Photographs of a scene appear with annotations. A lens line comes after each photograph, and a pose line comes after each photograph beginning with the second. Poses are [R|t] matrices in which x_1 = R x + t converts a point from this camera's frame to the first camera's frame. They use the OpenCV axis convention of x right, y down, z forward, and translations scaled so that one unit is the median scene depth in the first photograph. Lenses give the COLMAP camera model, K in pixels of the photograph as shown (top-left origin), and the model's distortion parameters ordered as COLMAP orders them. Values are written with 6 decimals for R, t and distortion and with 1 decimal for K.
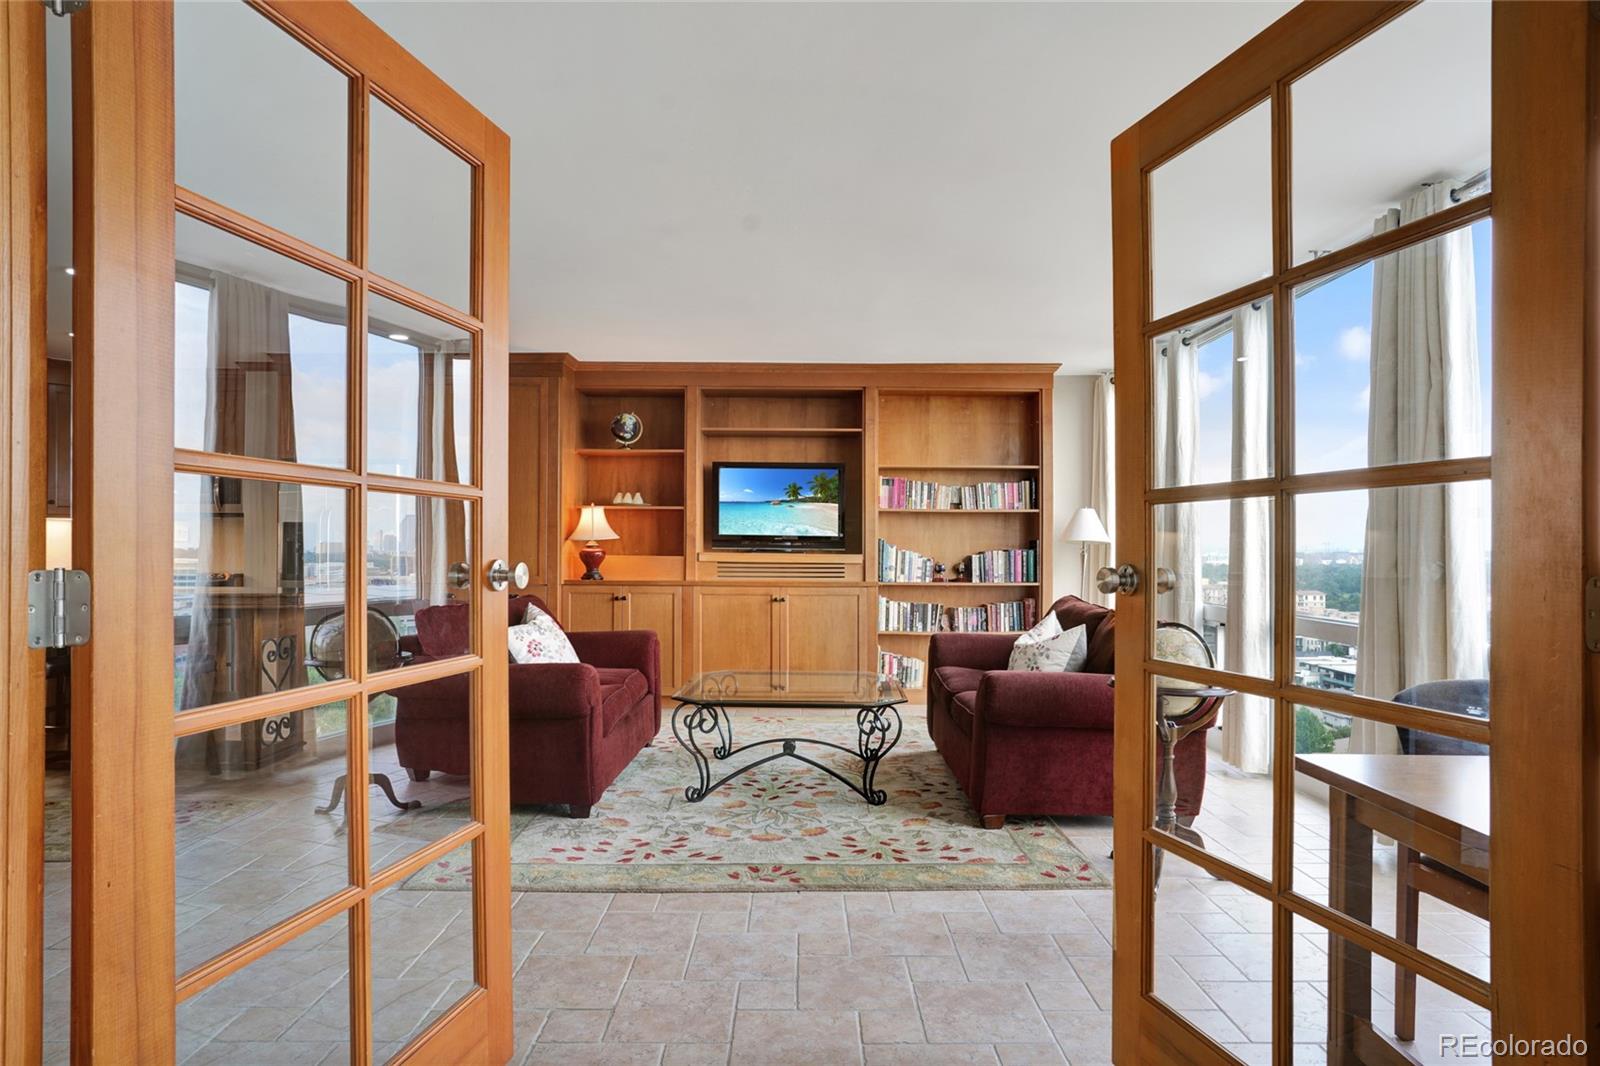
lens RADIAL K [[896.5, 0, 808.3], [0, 896.5, 546.7], [0, 0, 1]] dist [-0.065385, 0.042069]
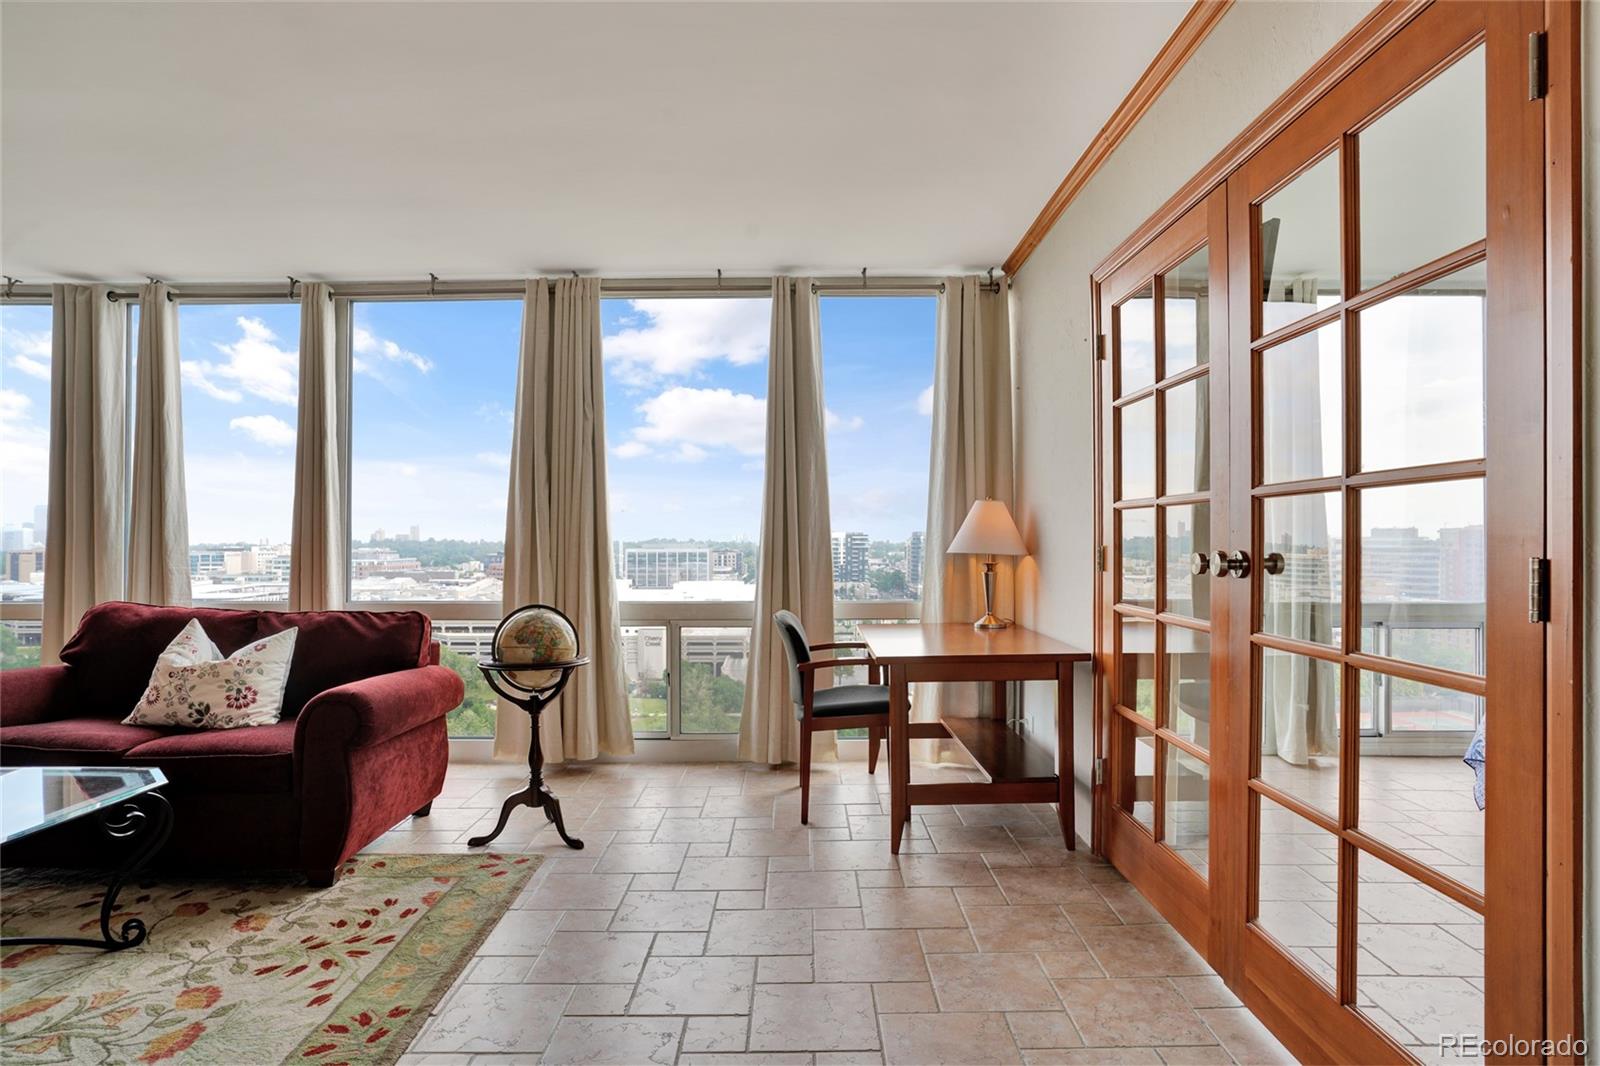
lens RADIAL K [[872.9, 0, 799.3], [0, 872.9, 529.9], [0, 0, 1]] dist [-0.055187, 0.039425]
pose [[0.004036, 0.005710, 0.999976, -0.402260], [0.002171, 0.999981, -0.005719, -0.000675], [-0.999990, 0.002194, 0.004023, 0.395738]]
